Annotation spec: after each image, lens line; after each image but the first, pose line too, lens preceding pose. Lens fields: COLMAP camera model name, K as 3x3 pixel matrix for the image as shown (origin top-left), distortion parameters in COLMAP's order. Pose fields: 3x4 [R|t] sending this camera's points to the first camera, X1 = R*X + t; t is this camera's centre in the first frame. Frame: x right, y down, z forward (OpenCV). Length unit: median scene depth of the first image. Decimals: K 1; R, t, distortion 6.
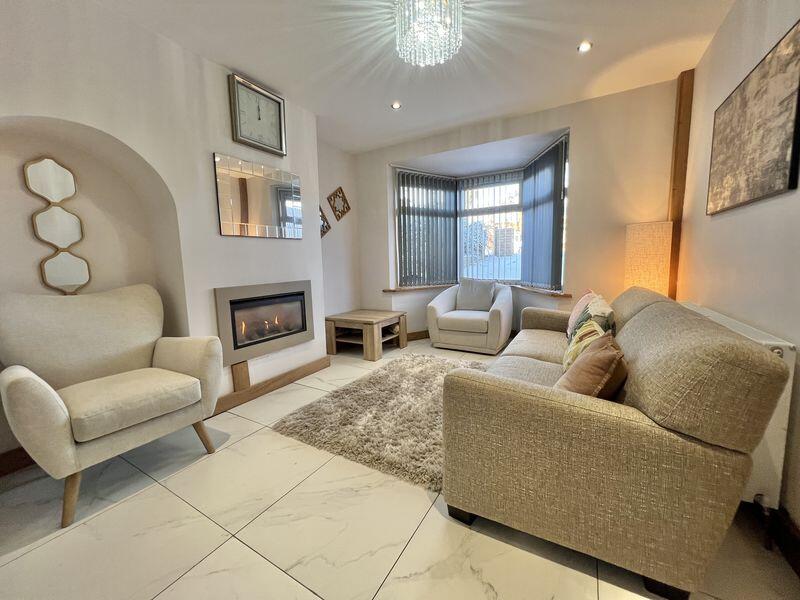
lens RADIAL K [[319.6, 0, 399.2], [0, 319.6, 297.8], [0, 0, 1]] dist [-0.000072, -0.000011]
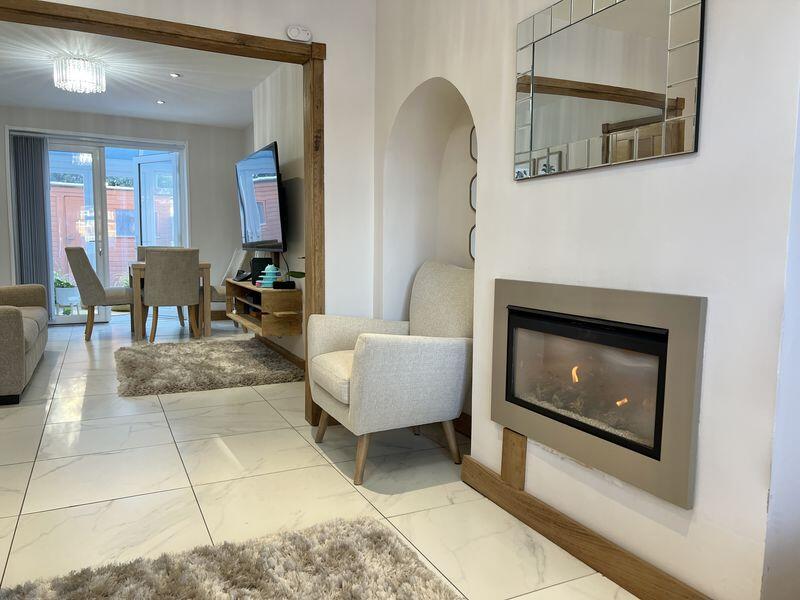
lens RADIAL K [[605.7, 0, 399.7], [0, 605.7, 301.7], [0, 0, 1]] dist [0.002756, 0.000823]
pose [[-0.559965, 0.099871, -0.822475, 0.358563], [-0.088168, 0.979888, 0.179013, -0.148163], [0.823811, 0.172757, -0.539898, 1.291961]]
